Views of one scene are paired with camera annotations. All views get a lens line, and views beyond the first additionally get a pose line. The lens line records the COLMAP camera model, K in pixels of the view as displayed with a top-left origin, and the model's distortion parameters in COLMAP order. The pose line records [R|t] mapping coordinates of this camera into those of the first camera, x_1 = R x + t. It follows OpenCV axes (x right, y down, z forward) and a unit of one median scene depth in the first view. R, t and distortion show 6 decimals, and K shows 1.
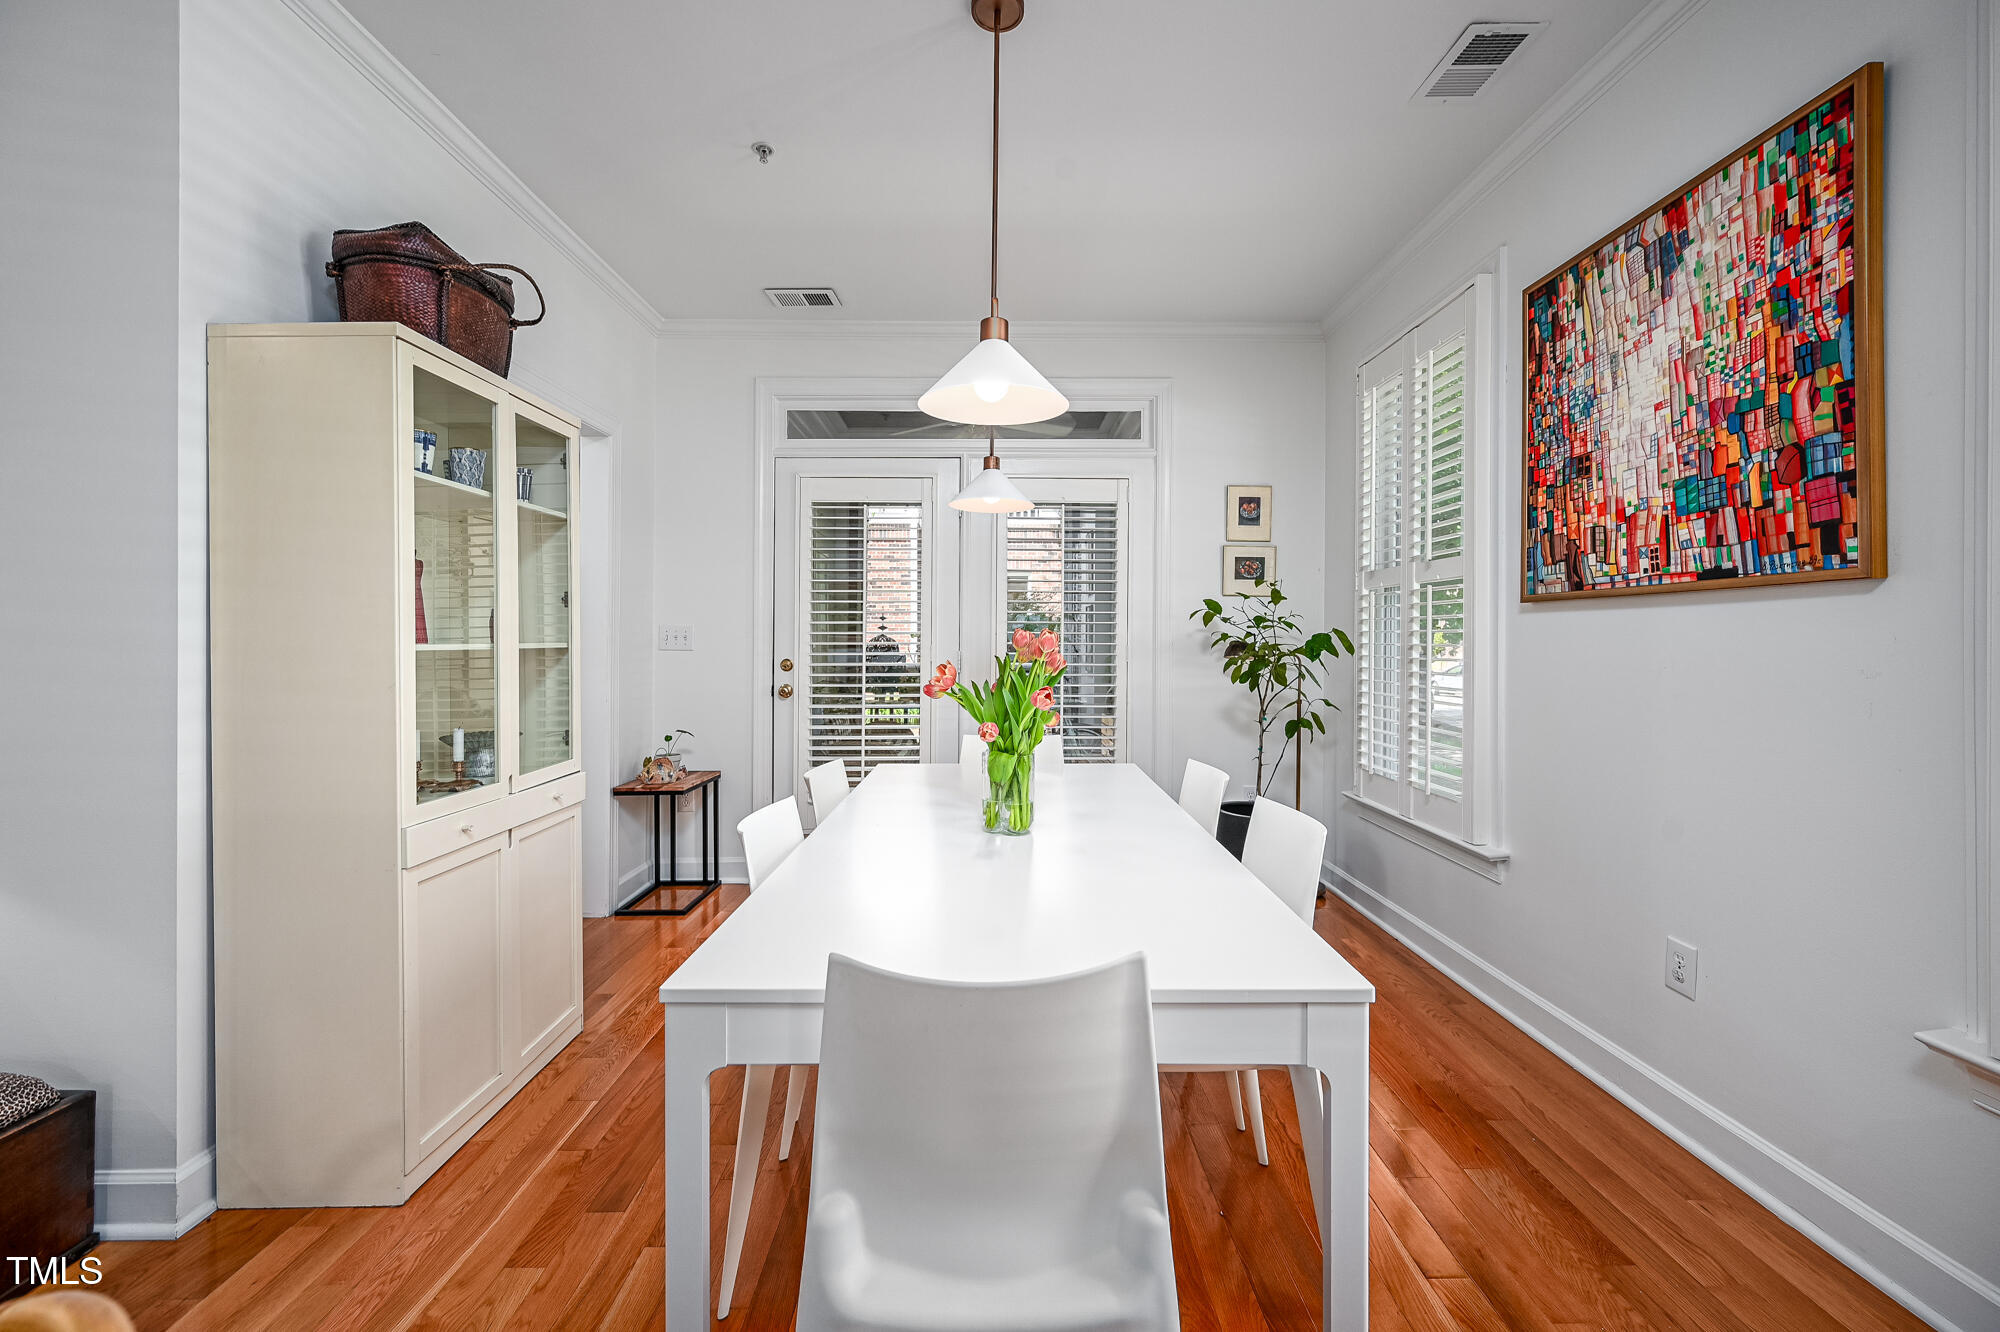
lens RADIAL K [[798.0, 0, 999.9], [0, 798.0, 642.5], [0, 0, 1]] dist [0.001423, -0.000012]
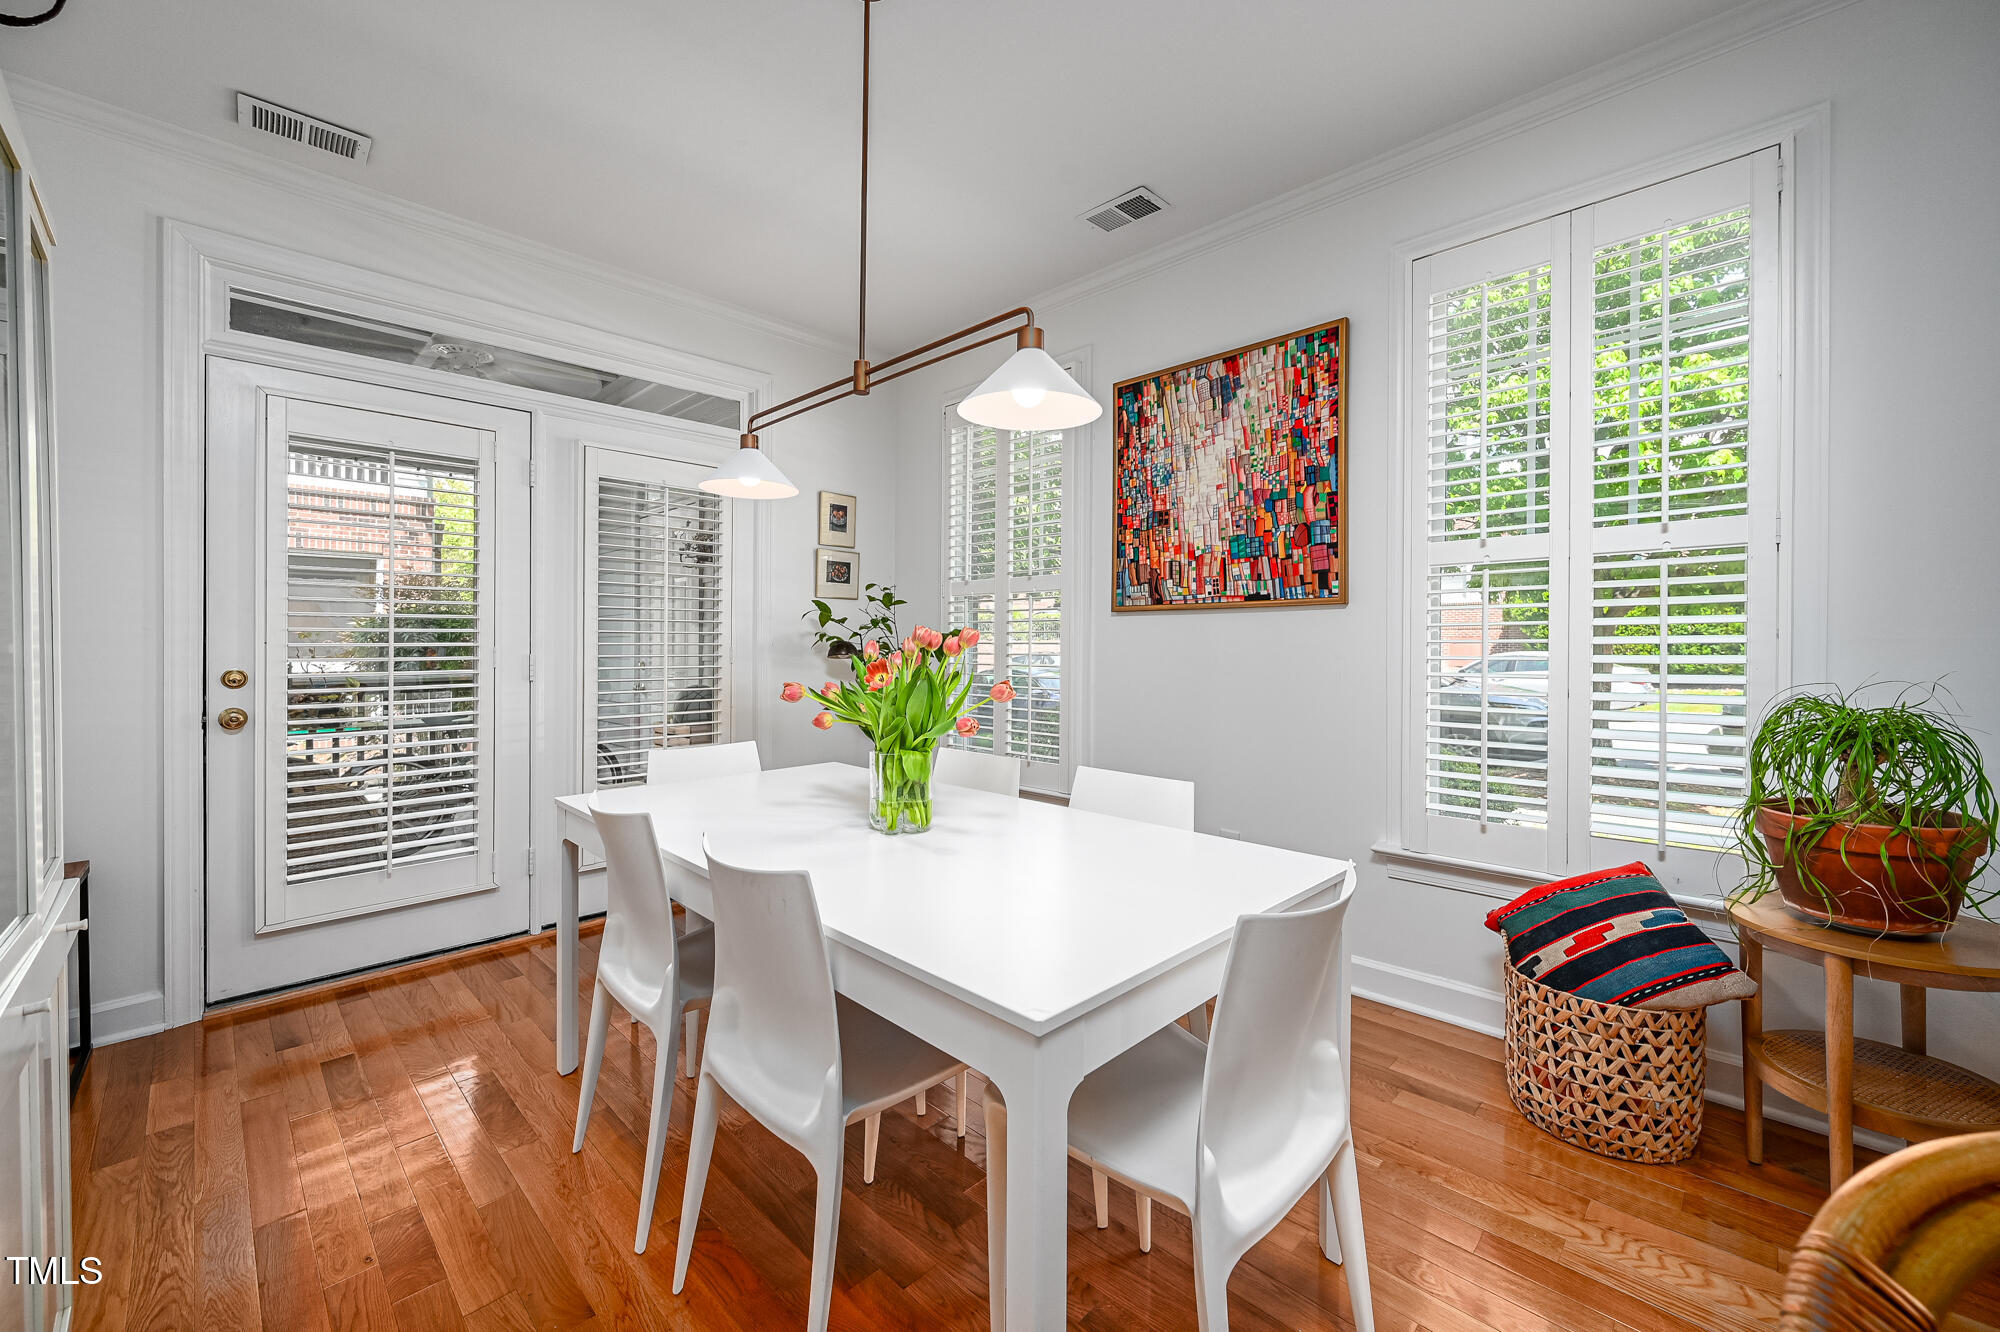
lens RADIAL K [[791.5, 0, 997.1], [0, 791.5, 658.1], [0, 0, 1]] dist [-0.000874, -0.000001]
pose [[0.711673, -0.016701, 0.702313, -0.541398], [0.004793, 0.999810, 0.018918, 0.003900], [-0.702495, -0.010097, 0.711617, 0.203324]]
